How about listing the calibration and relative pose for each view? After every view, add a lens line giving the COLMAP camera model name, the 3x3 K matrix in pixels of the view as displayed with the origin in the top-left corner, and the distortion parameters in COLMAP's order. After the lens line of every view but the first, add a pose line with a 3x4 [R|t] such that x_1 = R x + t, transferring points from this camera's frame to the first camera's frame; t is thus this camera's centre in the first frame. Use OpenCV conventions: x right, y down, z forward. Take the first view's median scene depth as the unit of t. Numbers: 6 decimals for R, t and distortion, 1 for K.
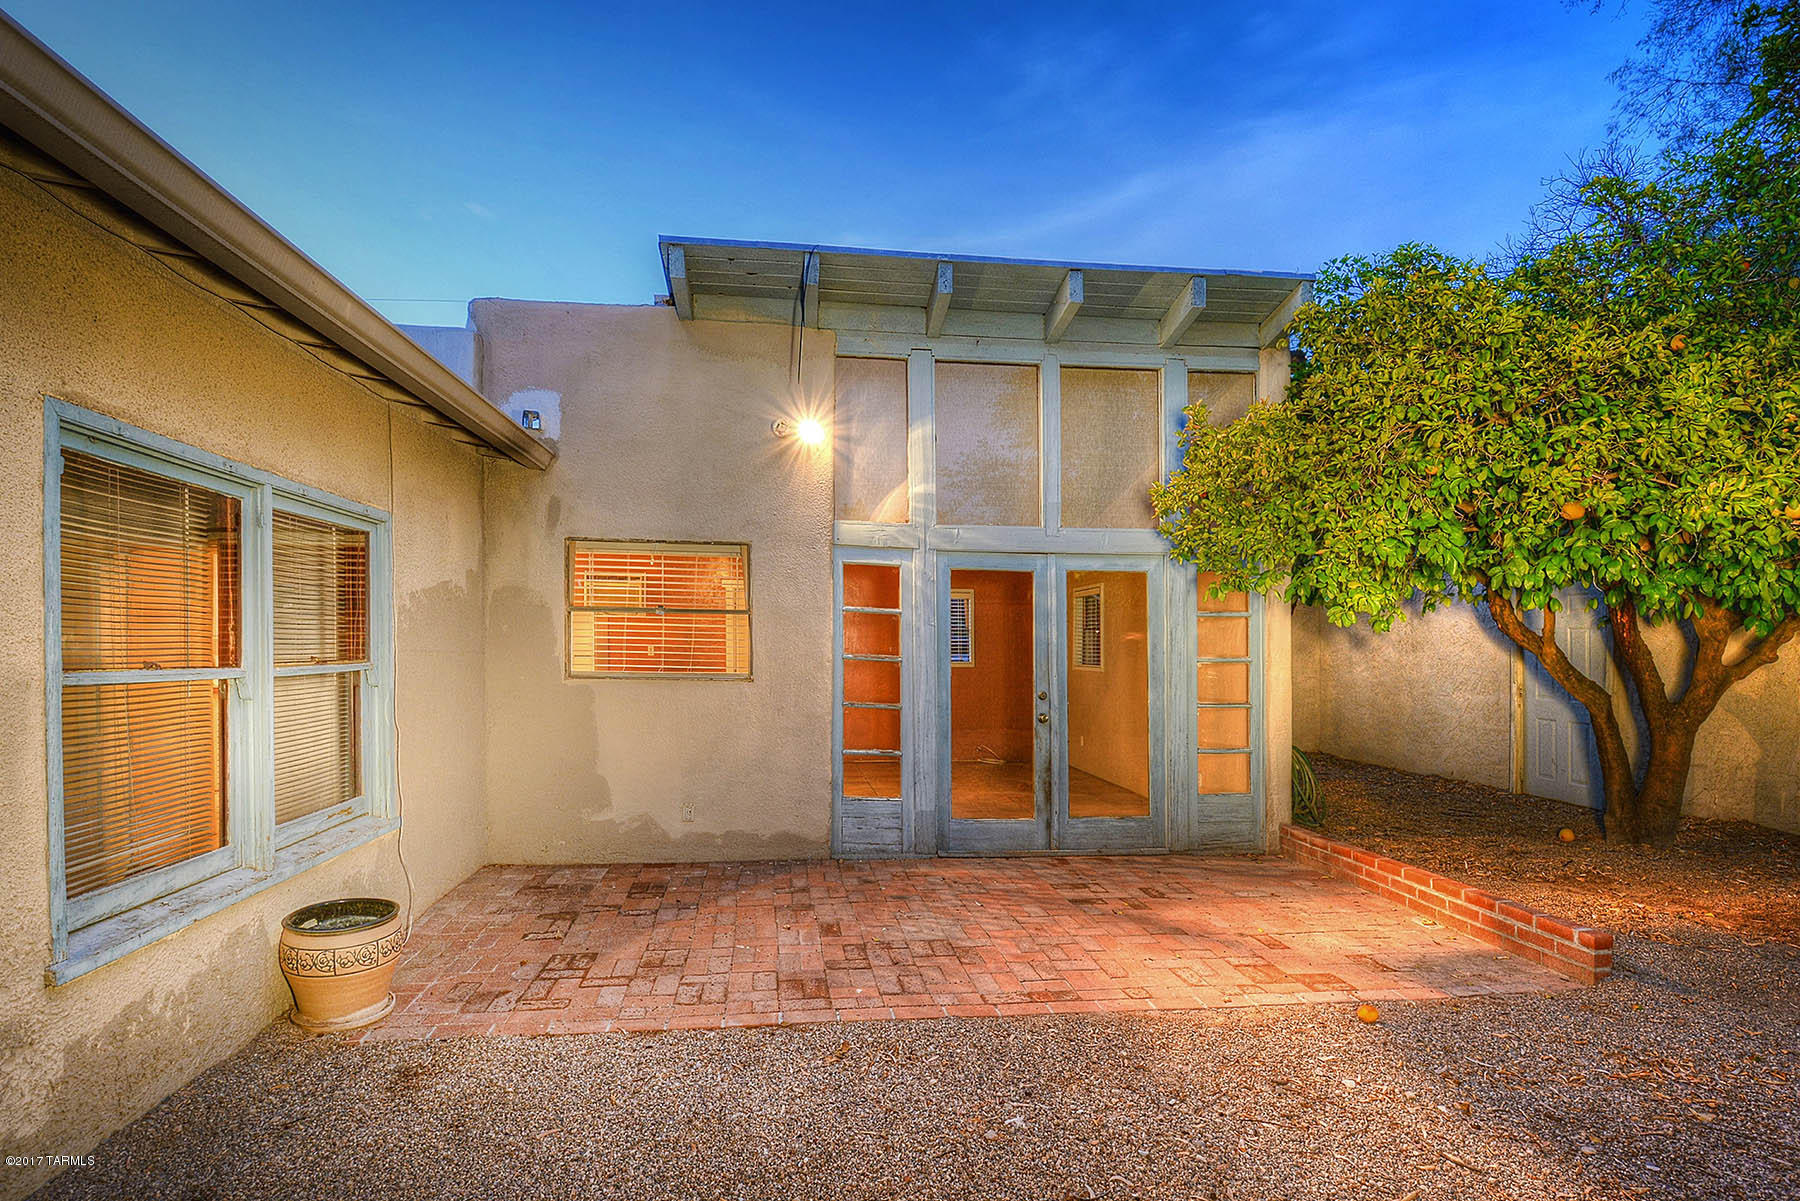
lens RADIAL K [[824.6, 0, 900.0], [0, 824.6, 600.5], [0, 0, 1]] dist [0.016664, -0.024970]
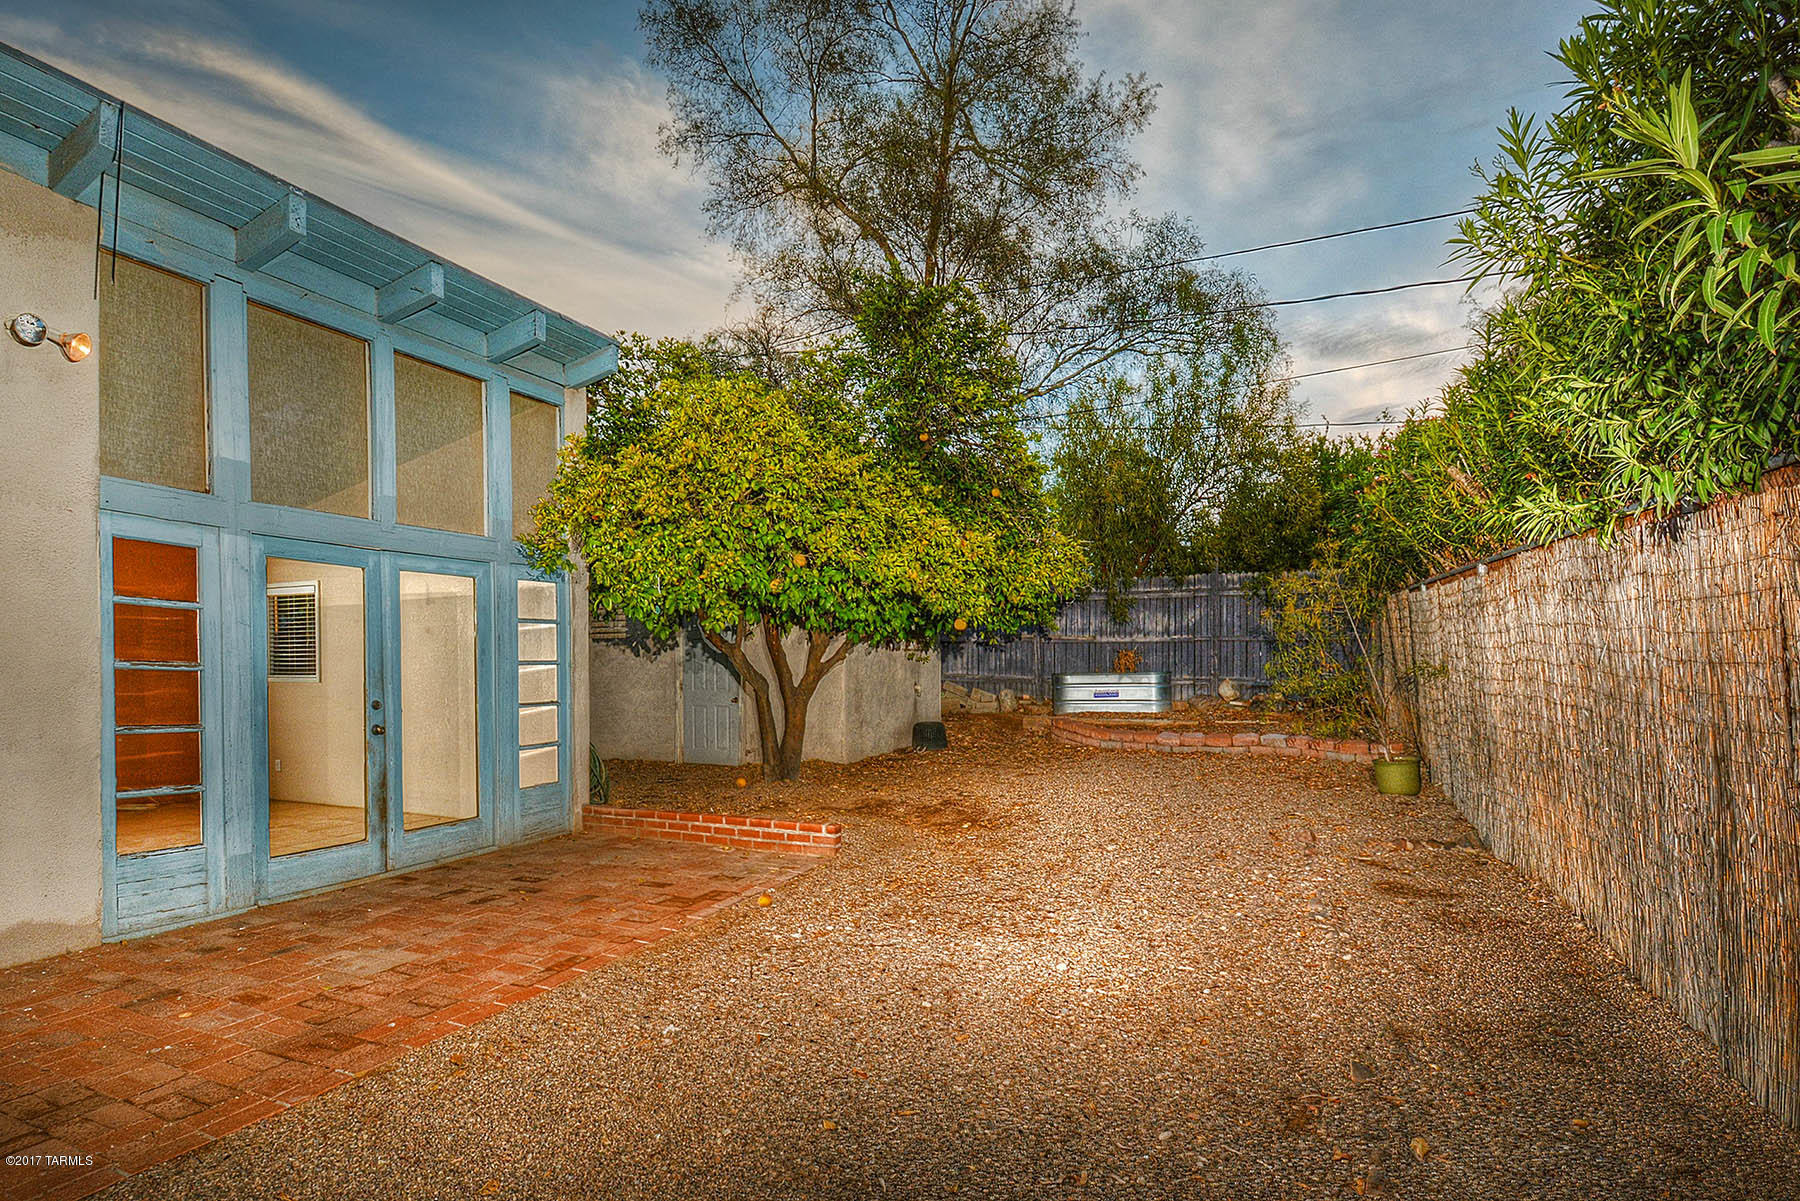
lens RADIAL K [[824.6, 0, 900.0], [0, 824.6, 600.5], [0, 0, 1]] dist [0.016664, -0.024970]
pose [[0.502853, 0.051717, 0.862823, -0.347105], [-0.039412, 0.998542, -0.036883, 0.010045], [-0.863473, -0.015459, 0.504159, 0.040215]]
